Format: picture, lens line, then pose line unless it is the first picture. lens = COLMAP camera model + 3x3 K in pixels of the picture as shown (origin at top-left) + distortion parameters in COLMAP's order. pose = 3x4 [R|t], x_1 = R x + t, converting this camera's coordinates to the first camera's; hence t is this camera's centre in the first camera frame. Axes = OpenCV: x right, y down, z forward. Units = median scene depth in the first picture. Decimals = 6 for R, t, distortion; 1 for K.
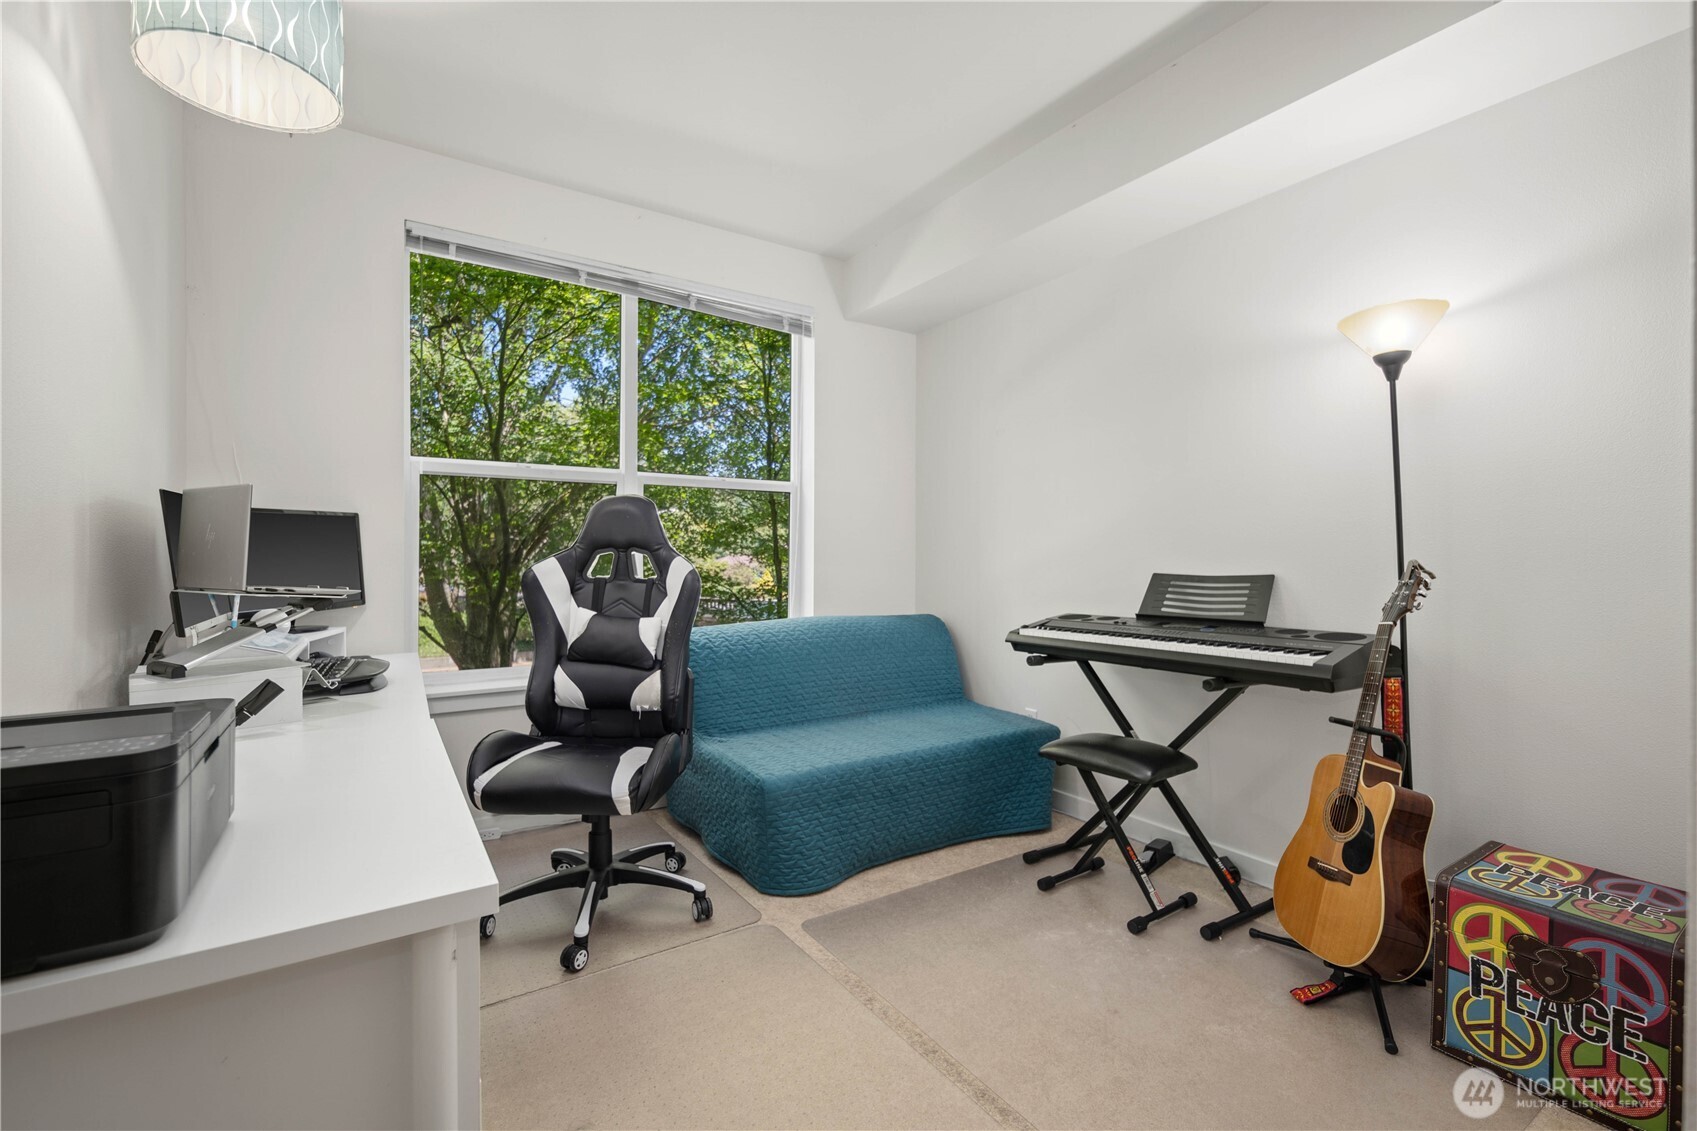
lens RADIAL K [[741.4, 0, 849.2], [0, 741.4, 554.2], [0, 0, 1]] dist [0.003153, -0.000864]
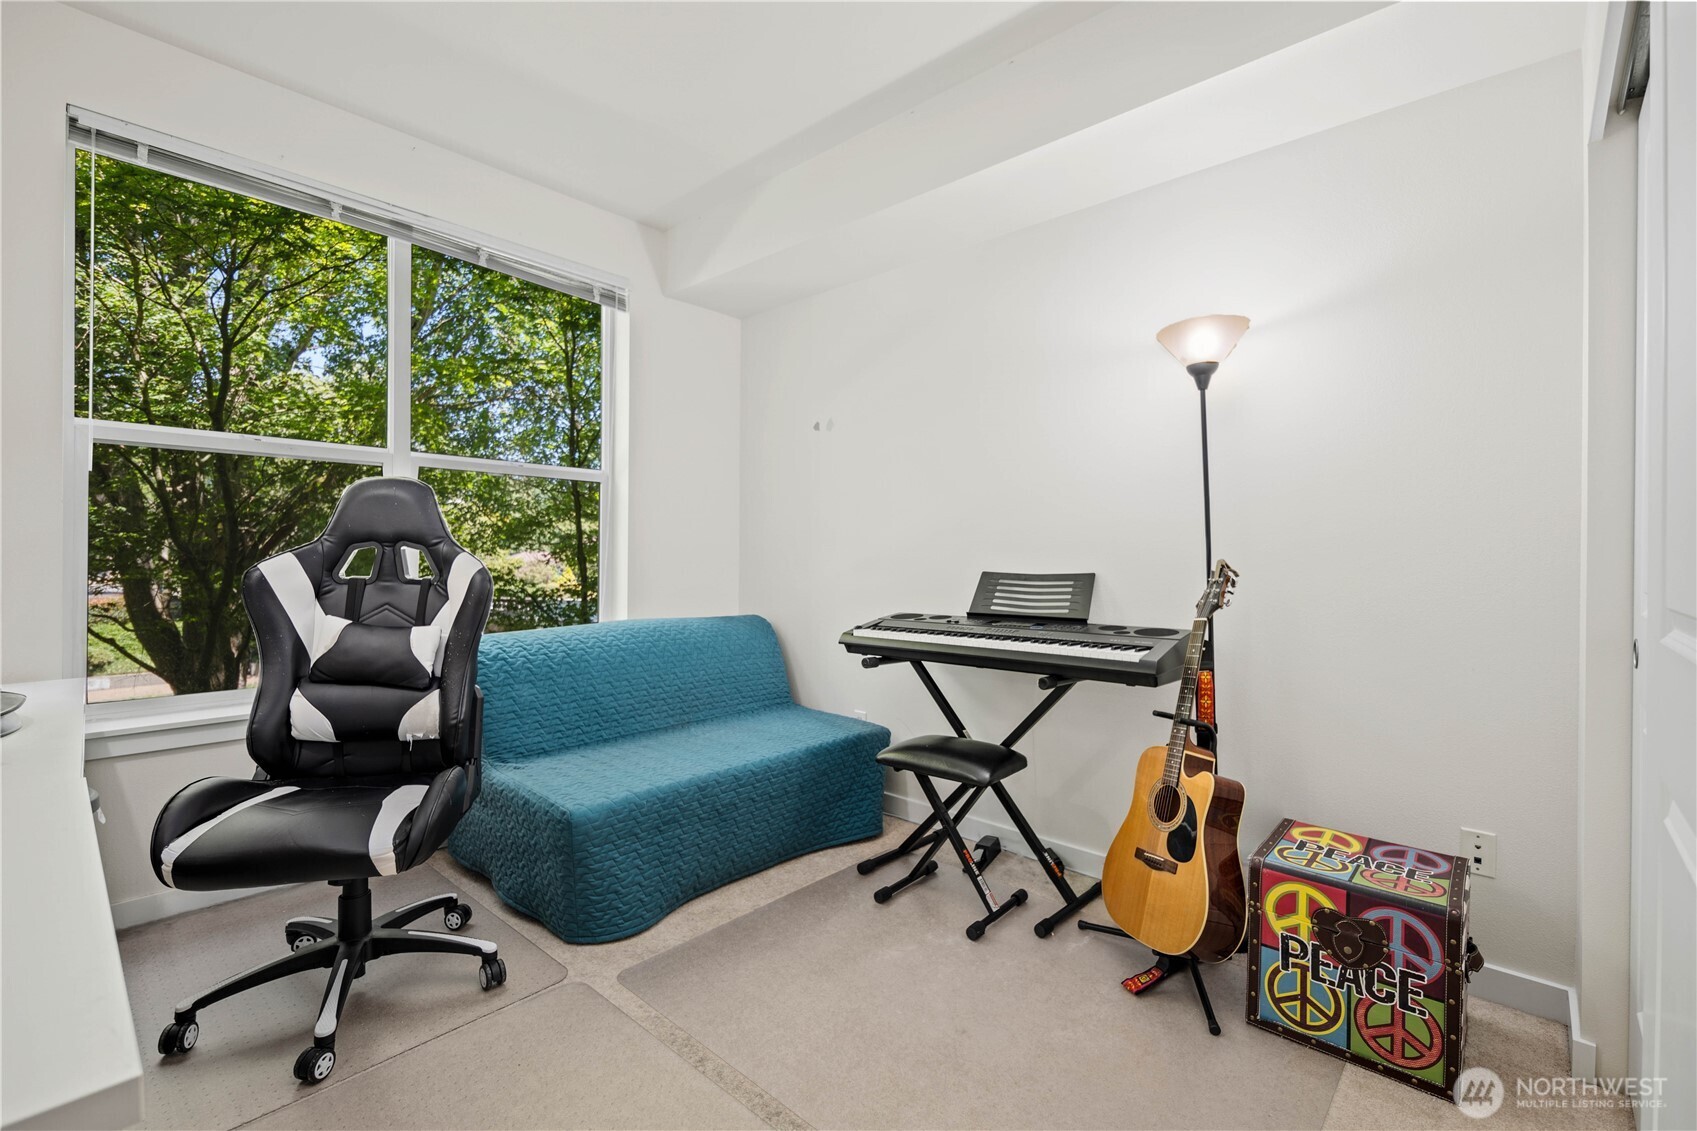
lens RADIAL K [[742.1, 0, 848.0], [0, 742.1, 555.5], [0, 0, 1]] dist [0.015426, -0.008264]
pose [[0.968714, 0.004154, 0.248144, -0.019361], [-0.005250, 0.999979, 0.003755, 0.000896], [-0.248124, -0.004940, 0.968716, 0.082154]]
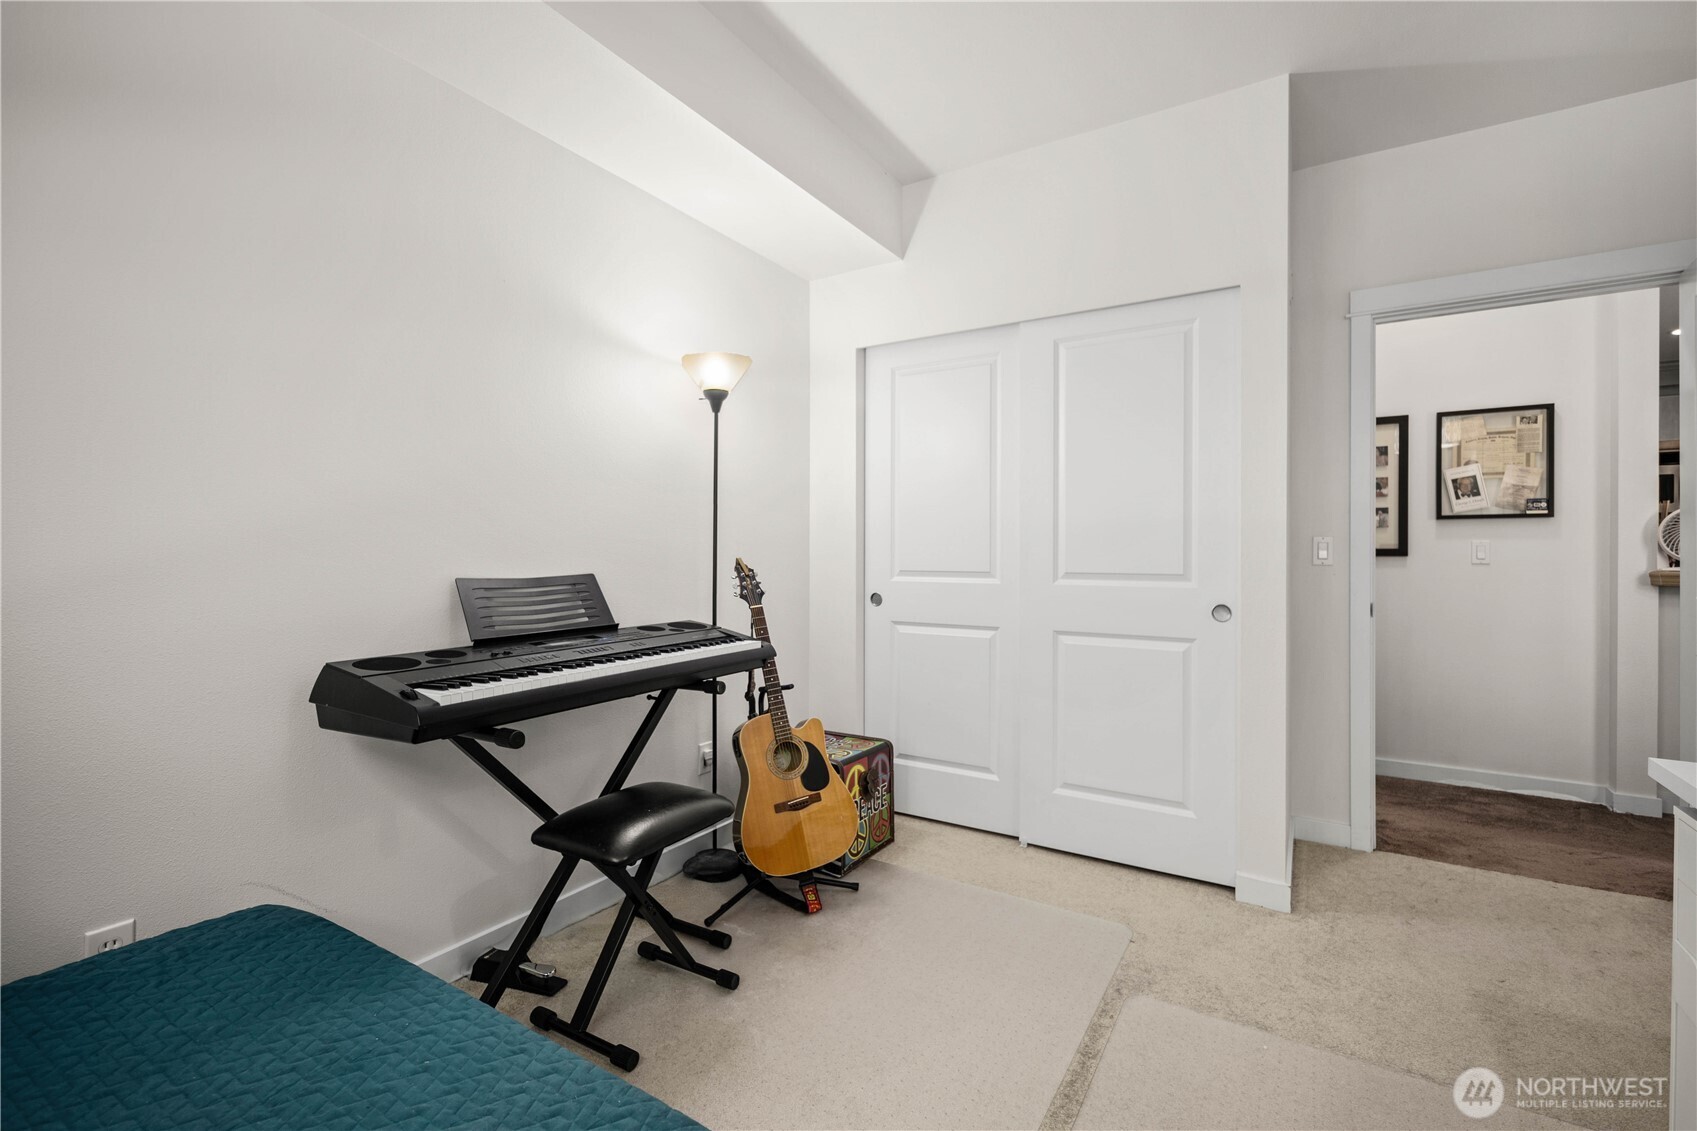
lens RADIAL K [[741.4, 0, 849.2], [0, 741.4, 554.2], [0, 0, 1]] dist [0.003153, -0.000864]
pose [[-0.413916, -0.001611, 0.910314, -0.415988], [-0.006396, 0.999979, -0.001138, 0.002385], [-0.910293, -0.006294, -0.413918, 1.115790]]
